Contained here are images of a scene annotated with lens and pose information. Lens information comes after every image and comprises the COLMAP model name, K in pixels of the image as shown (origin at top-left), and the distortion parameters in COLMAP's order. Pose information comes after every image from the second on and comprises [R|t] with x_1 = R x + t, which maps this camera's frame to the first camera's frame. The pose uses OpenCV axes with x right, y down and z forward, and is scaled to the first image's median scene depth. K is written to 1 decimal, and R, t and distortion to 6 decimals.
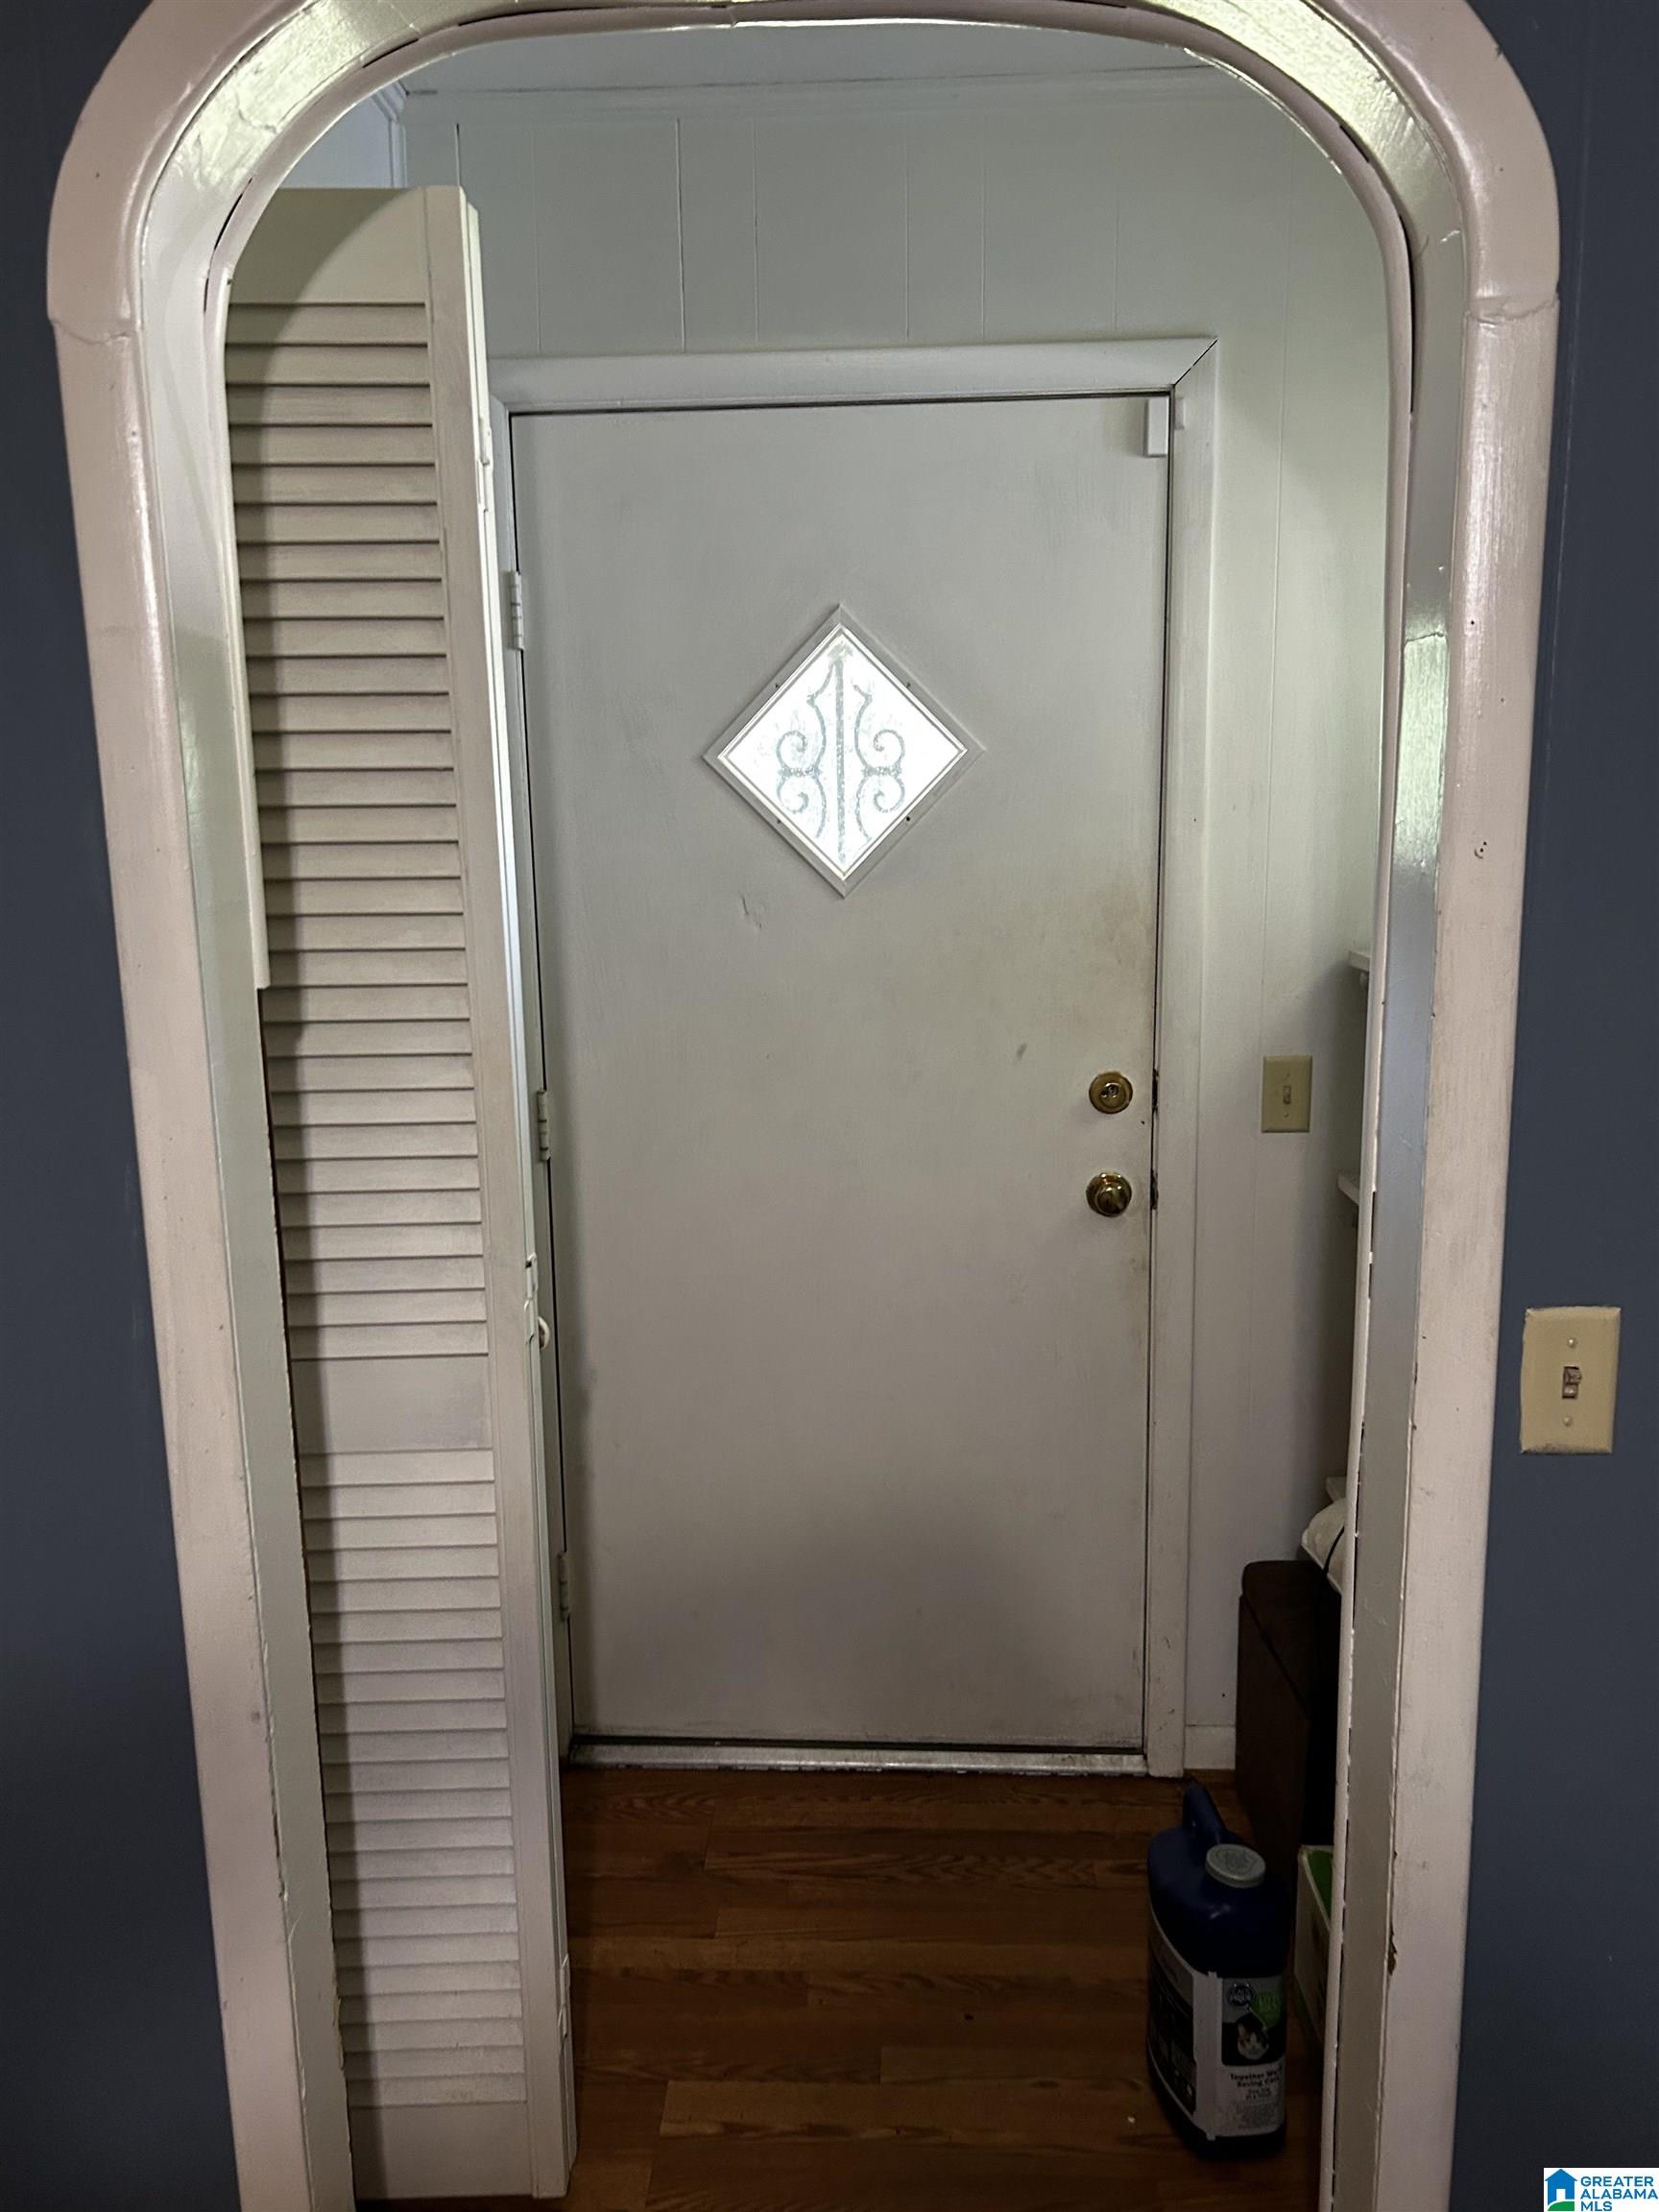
lens RADIAL K [[1726.4, 0, 839.5], [0, 1726.4, 1118.8], [0, 0, 1]] dist [0.029655, -0.034157]
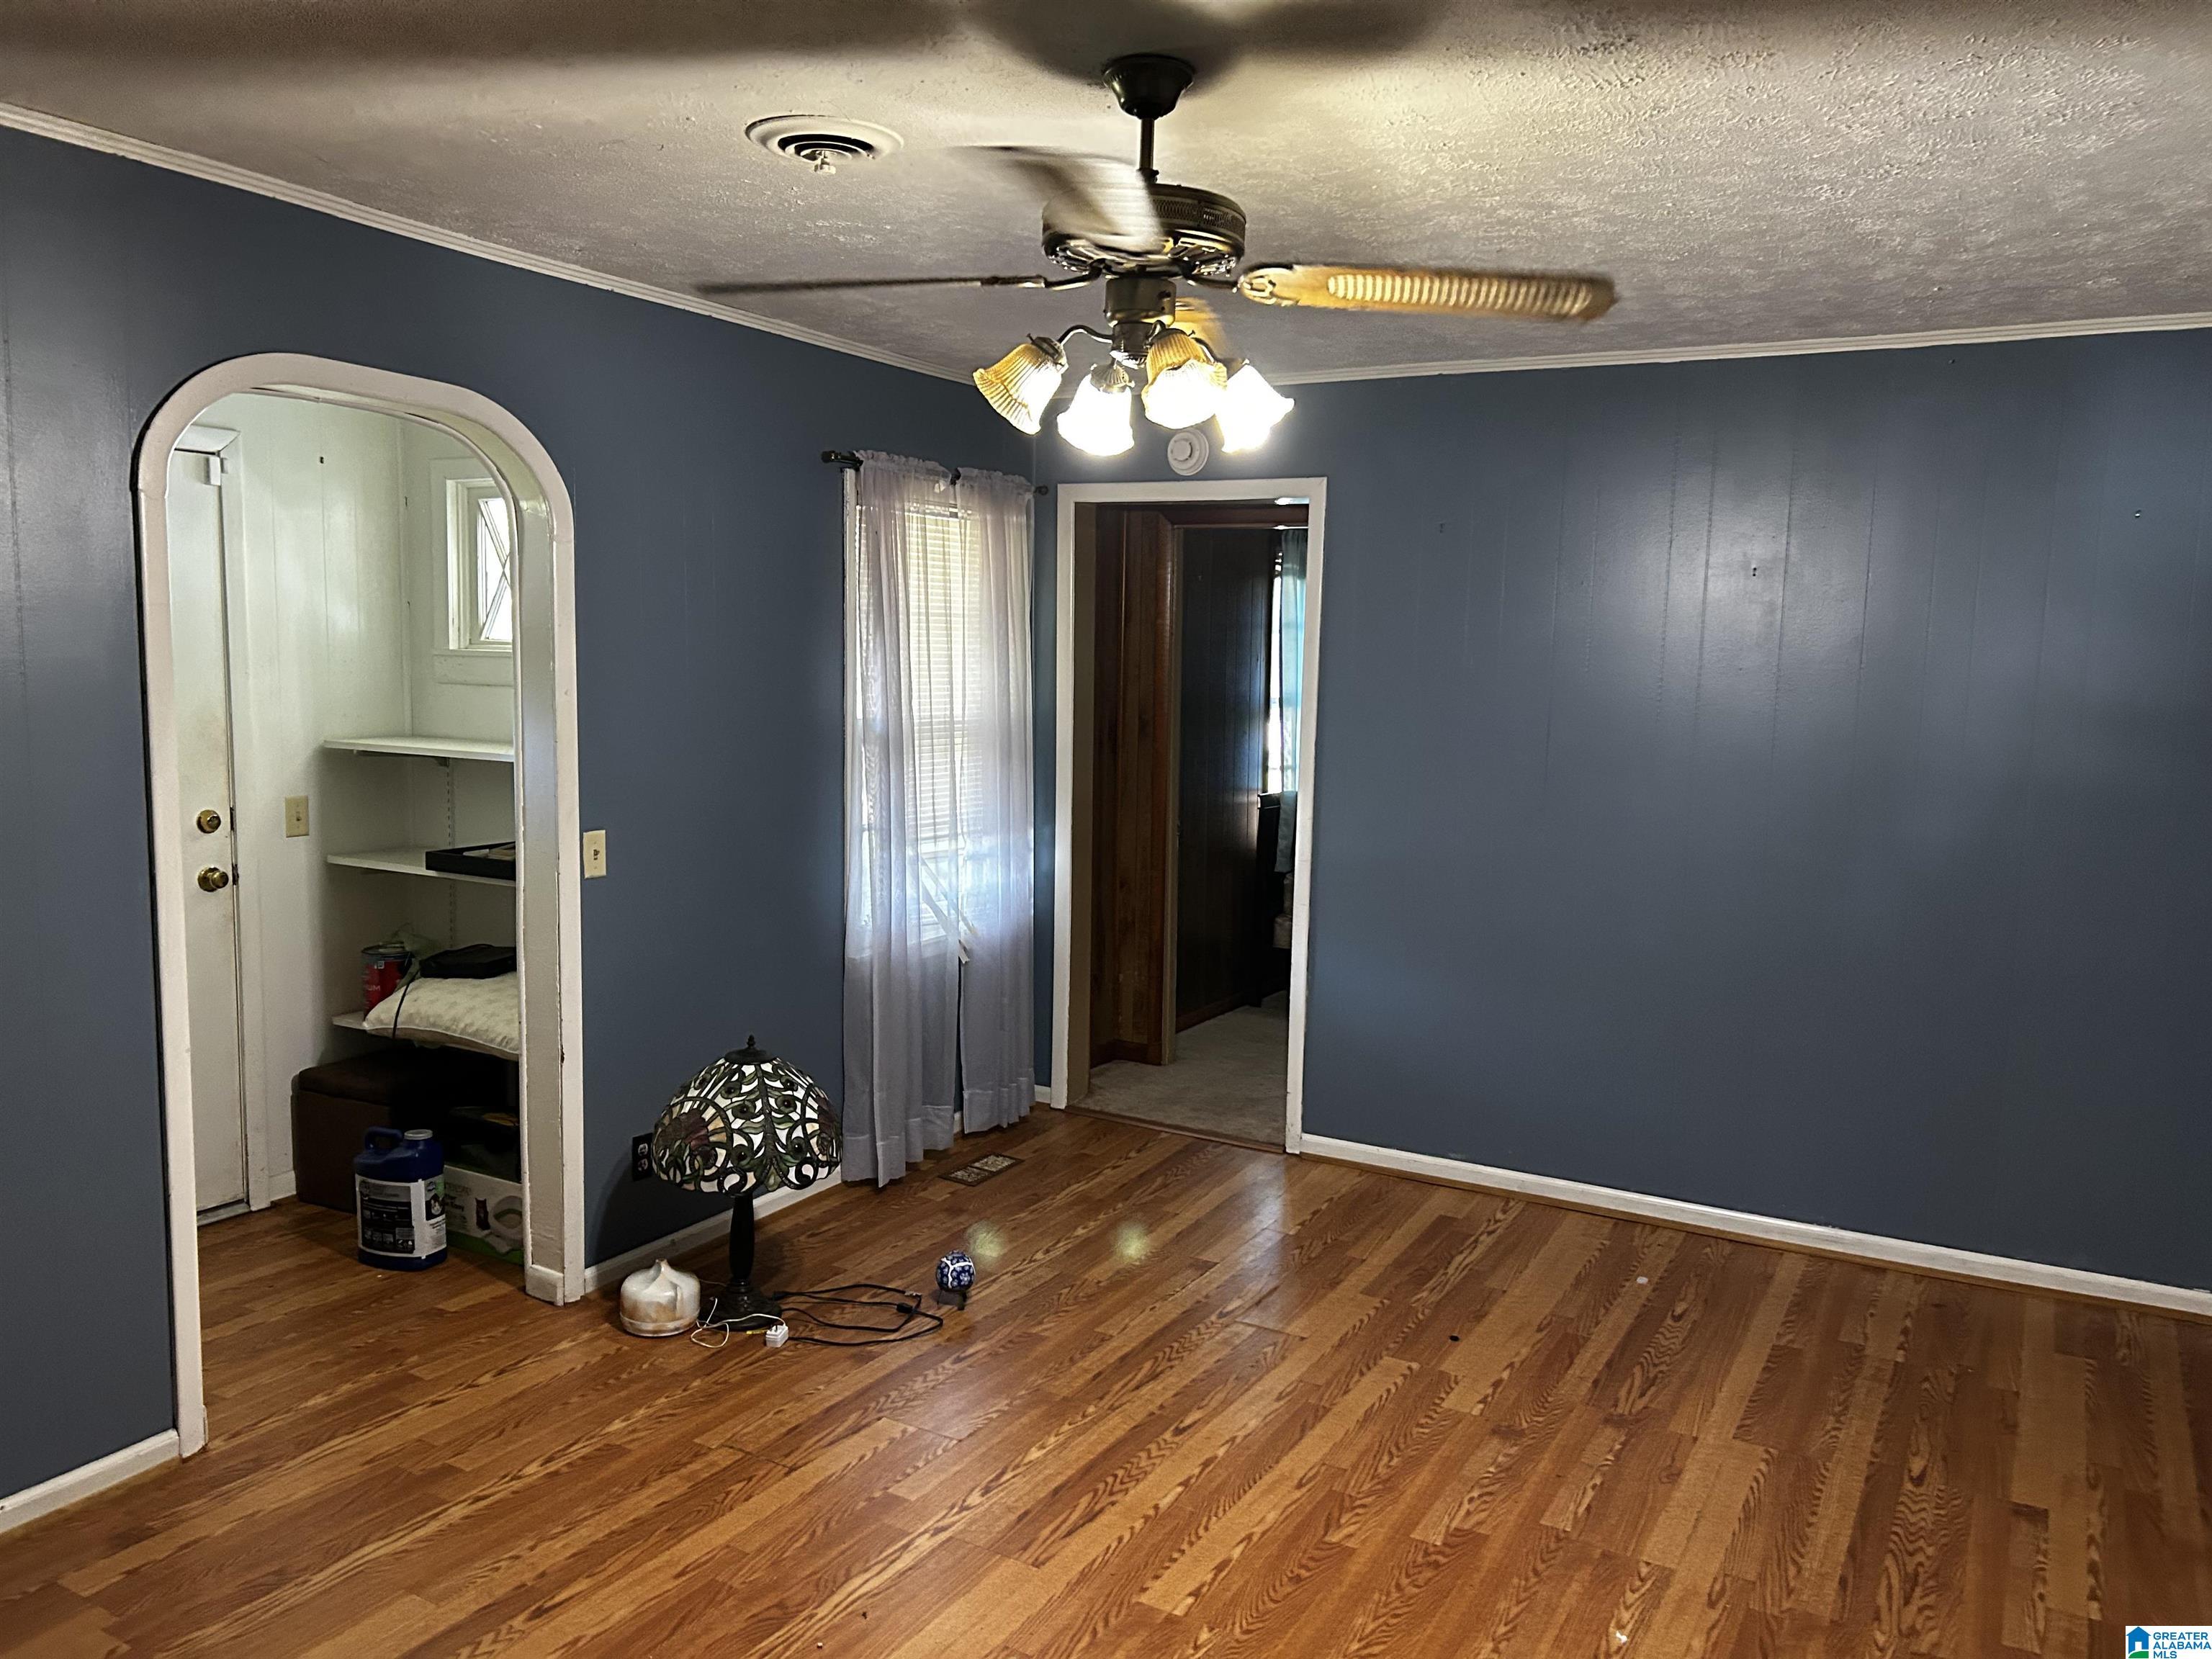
lens RADIAL K [[1726.4, 0, 1102.2], [0, 1726.4, 827.4], [0, 0, 1]] dist [0.029655, -0.034157]
pose [[0.501527, -0.062711, 0.862866, -1.006687], [0.131191, 0.991348, -0.004203, 0.129225], [-0.855138, 0.115308, 0.505415, -0.765792]]
